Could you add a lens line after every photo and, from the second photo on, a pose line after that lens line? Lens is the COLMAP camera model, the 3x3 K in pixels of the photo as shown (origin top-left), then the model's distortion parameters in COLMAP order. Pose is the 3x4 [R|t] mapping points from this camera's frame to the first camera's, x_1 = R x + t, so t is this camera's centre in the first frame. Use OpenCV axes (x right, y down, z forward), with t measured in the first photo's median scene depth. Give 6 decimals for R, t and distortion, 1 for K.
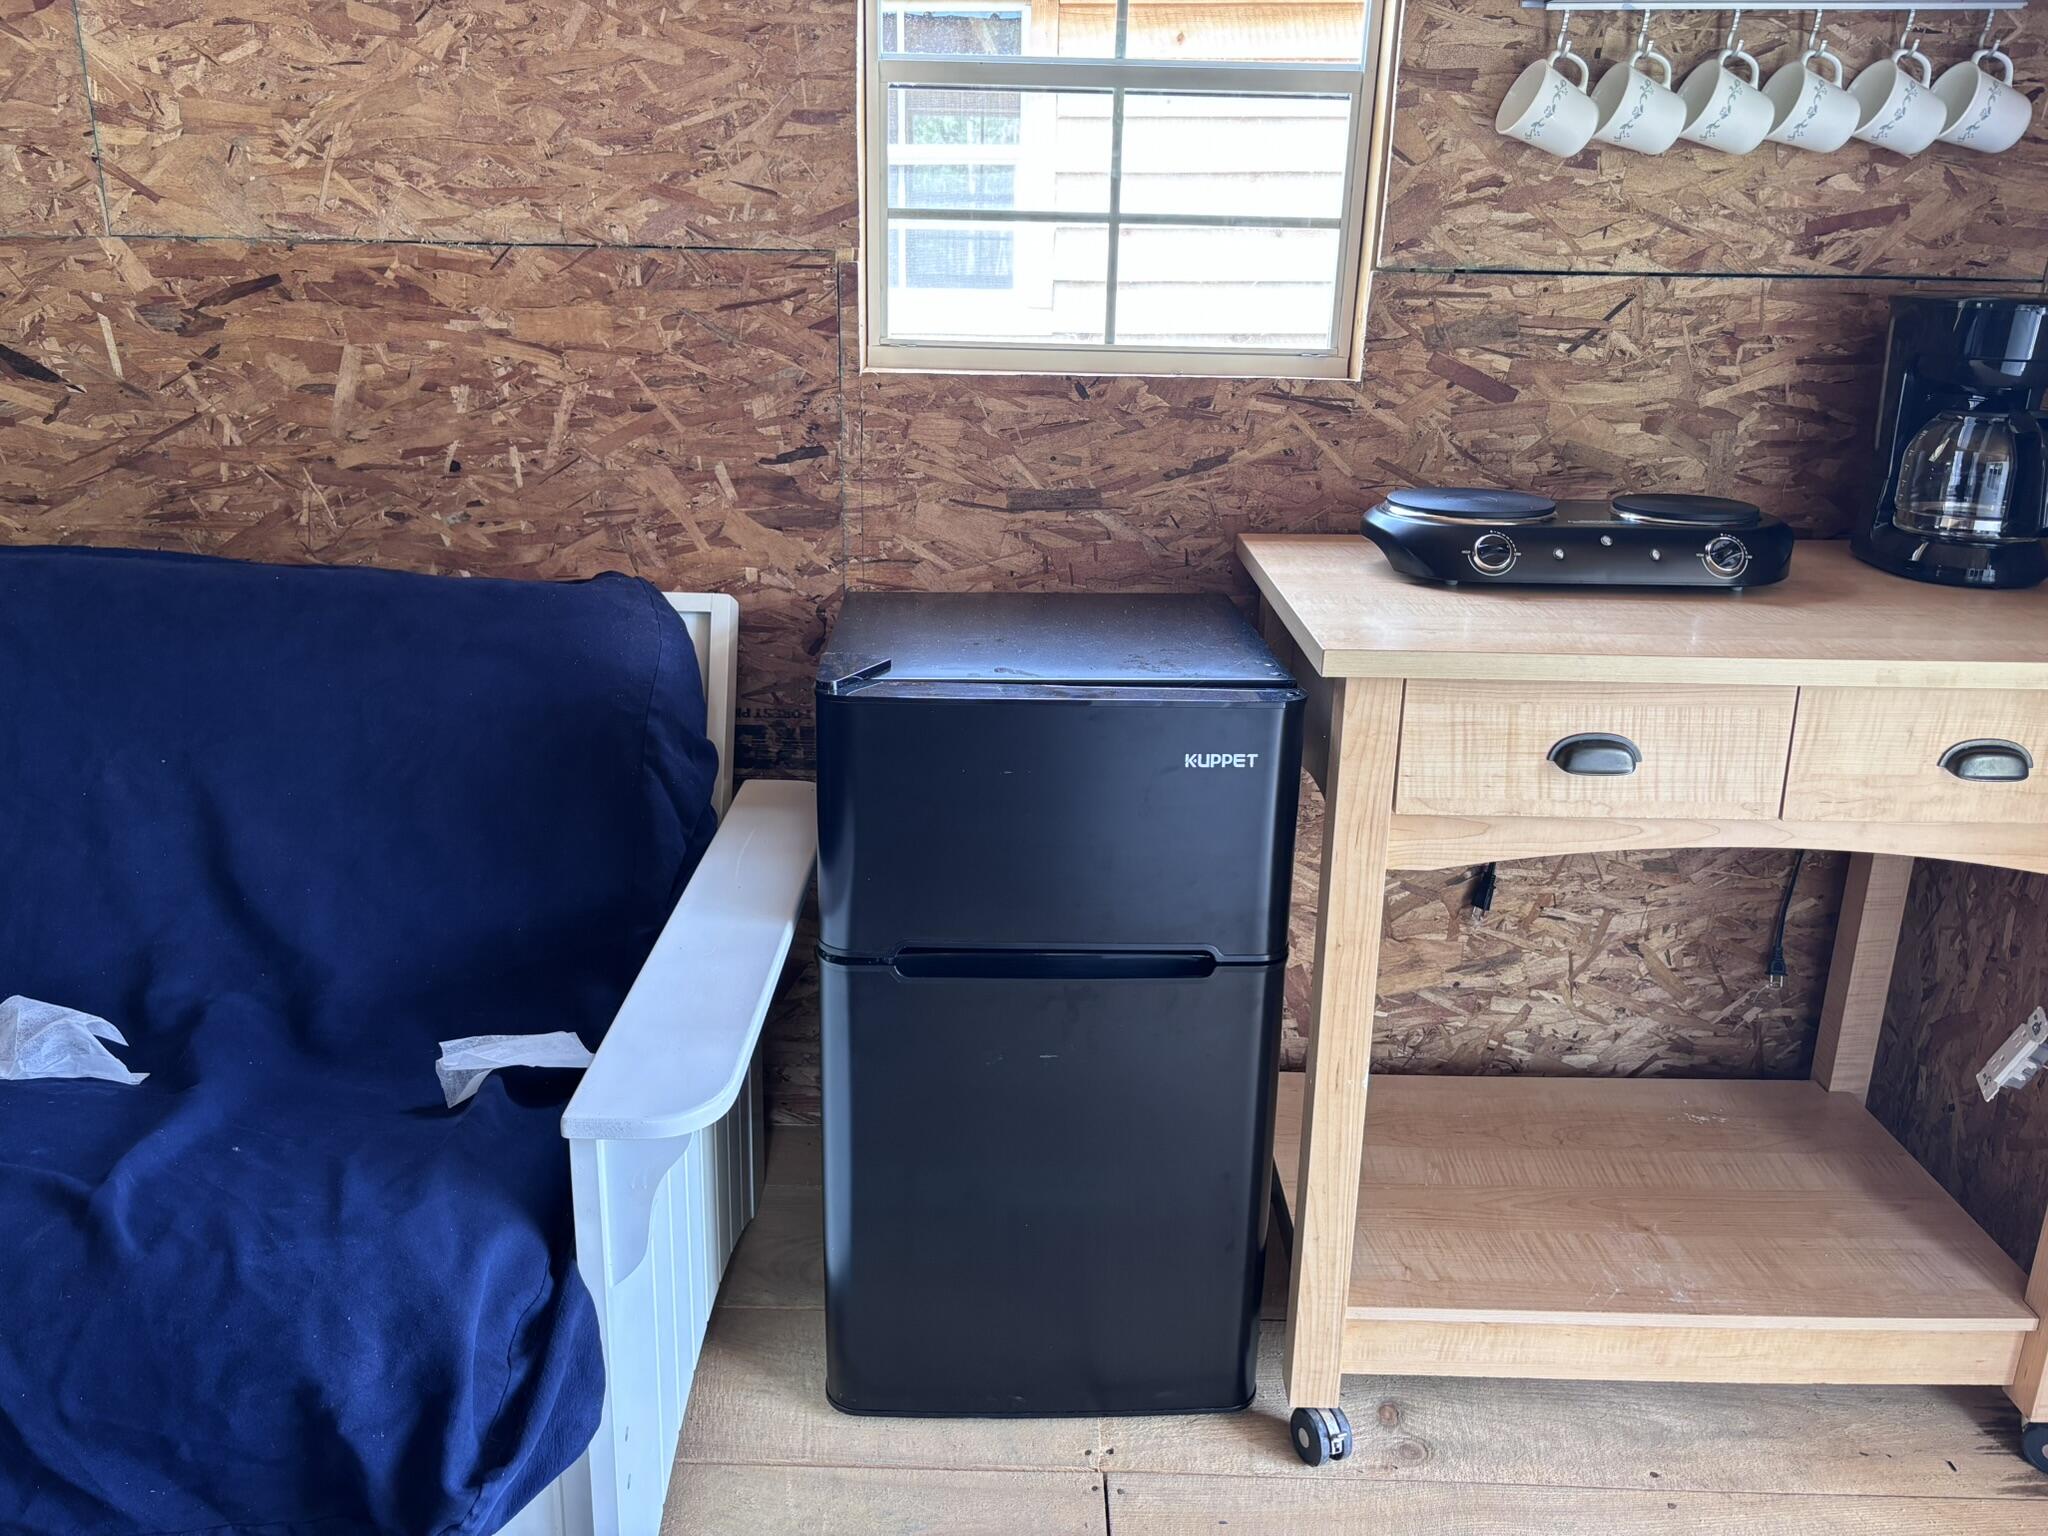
lens RADIAL K [[1573.1, 0, 1029.3], [0, 1573.1, 755.8], [0, 0, 1]] dist [0.055866, -0.061406]
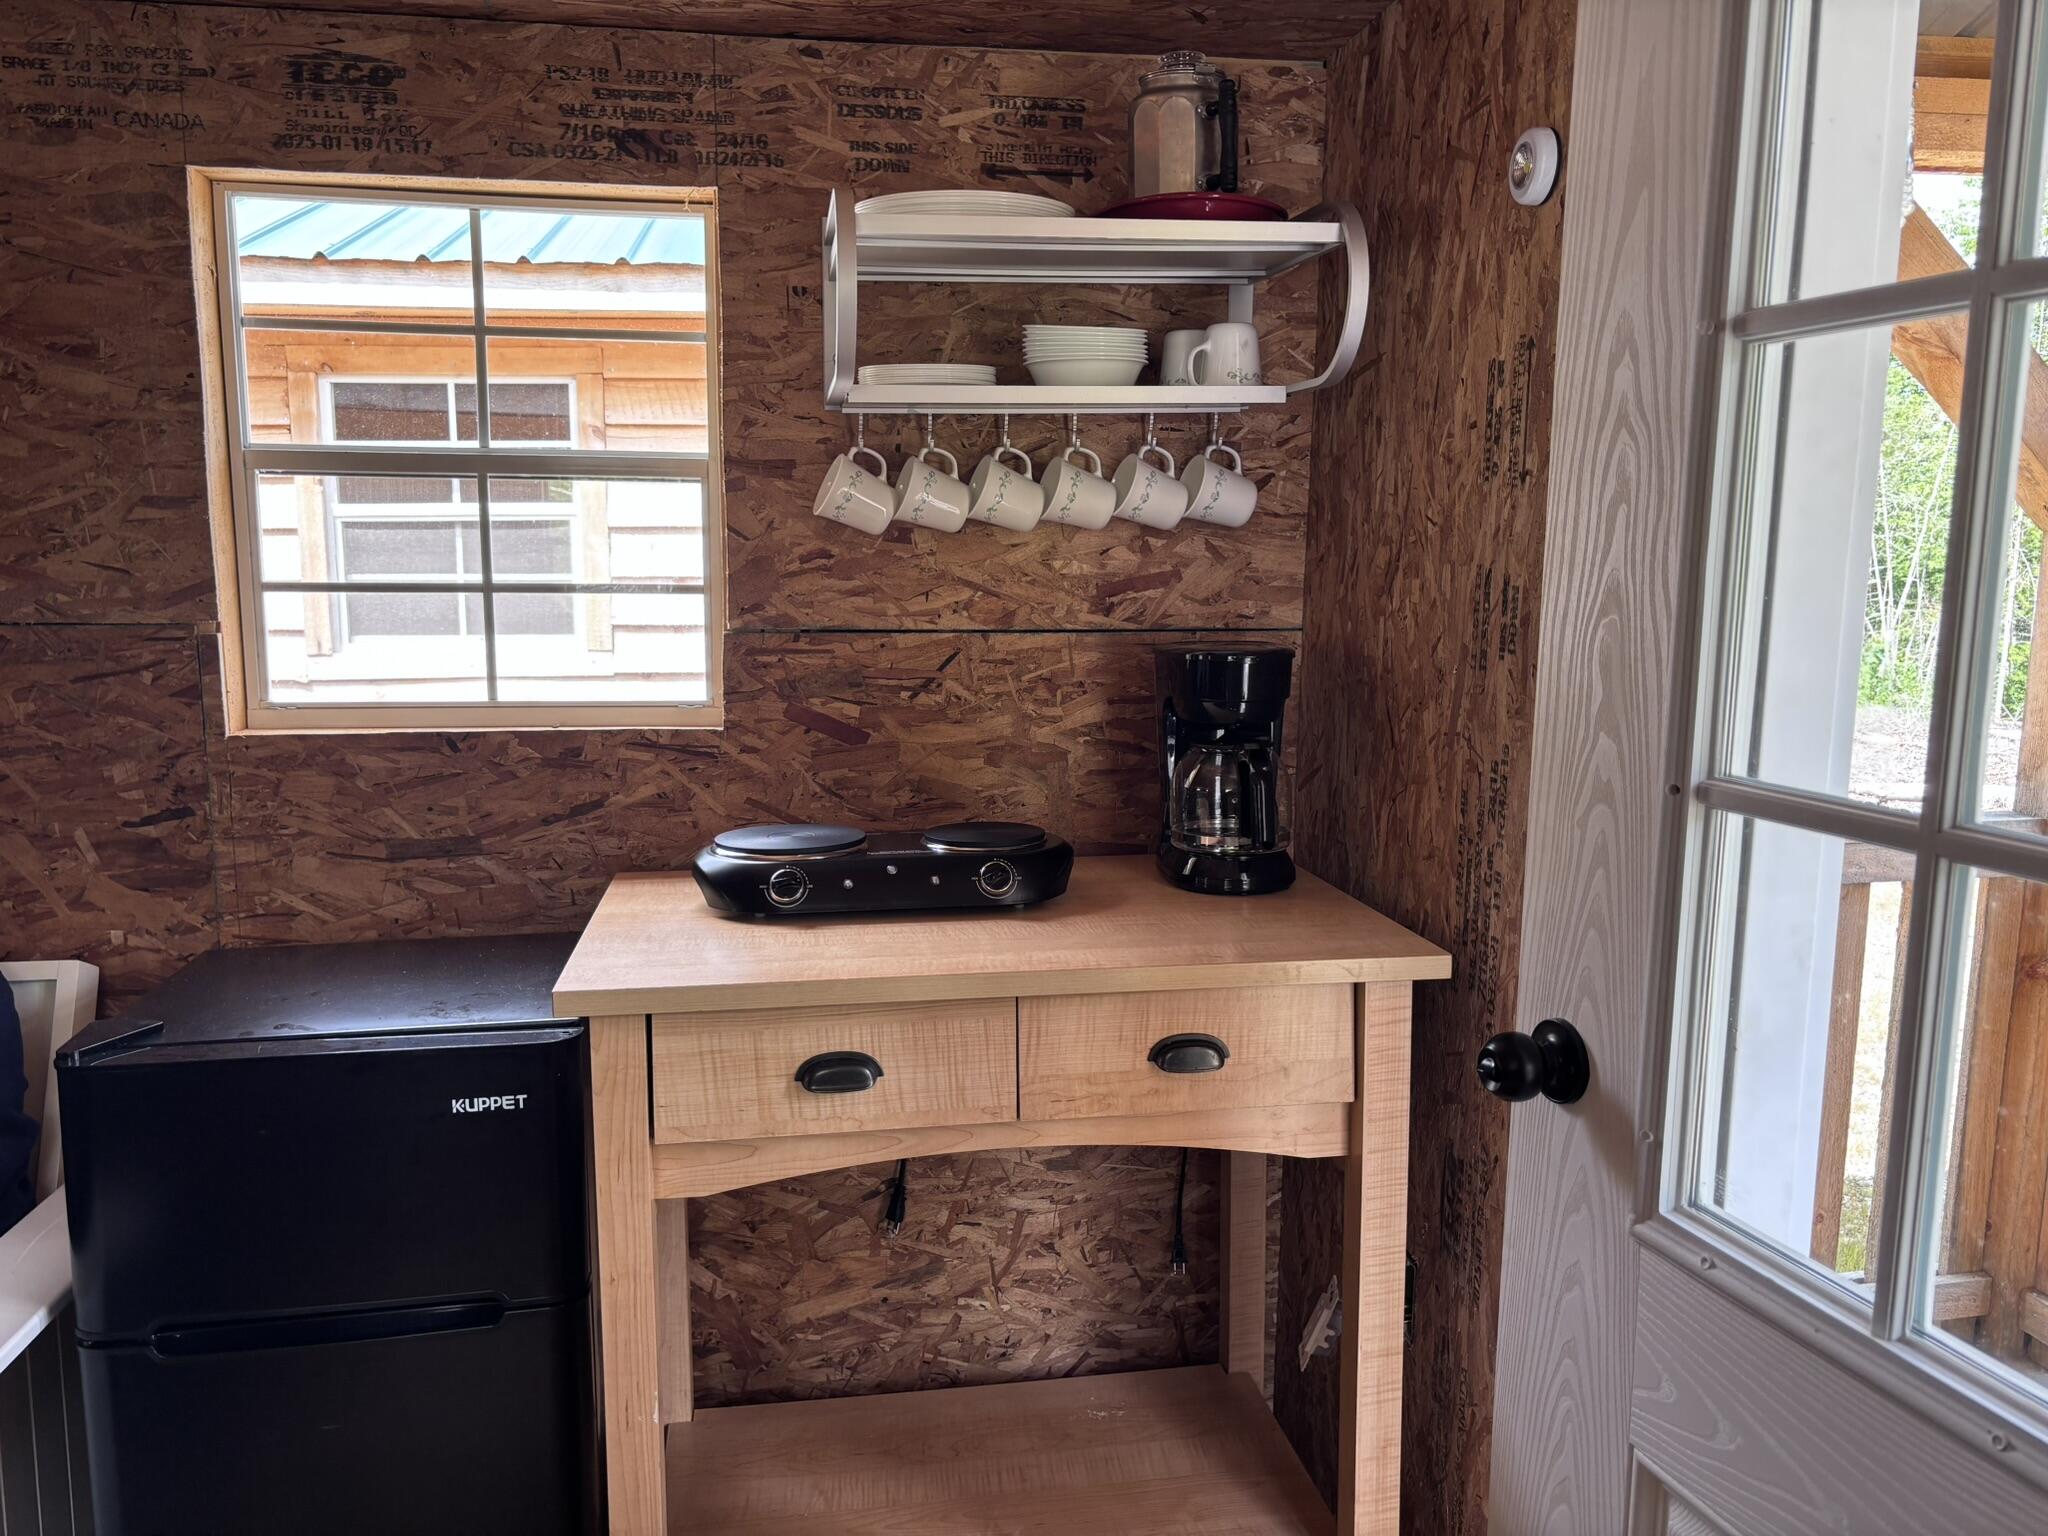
lens RADIAL K [[1573.1, 0, 1019.5], [0, 1573.1, 785.9], [0, 0, 1]] dist [0.055866, -0.061406]
pose [[0.985982, -0.038536, 0.162339, 0.234759], [0.066625, 0.982960, -0.171318, -0.000335], [-0.152971, 0.179732, 0.971749, -0.072742]]
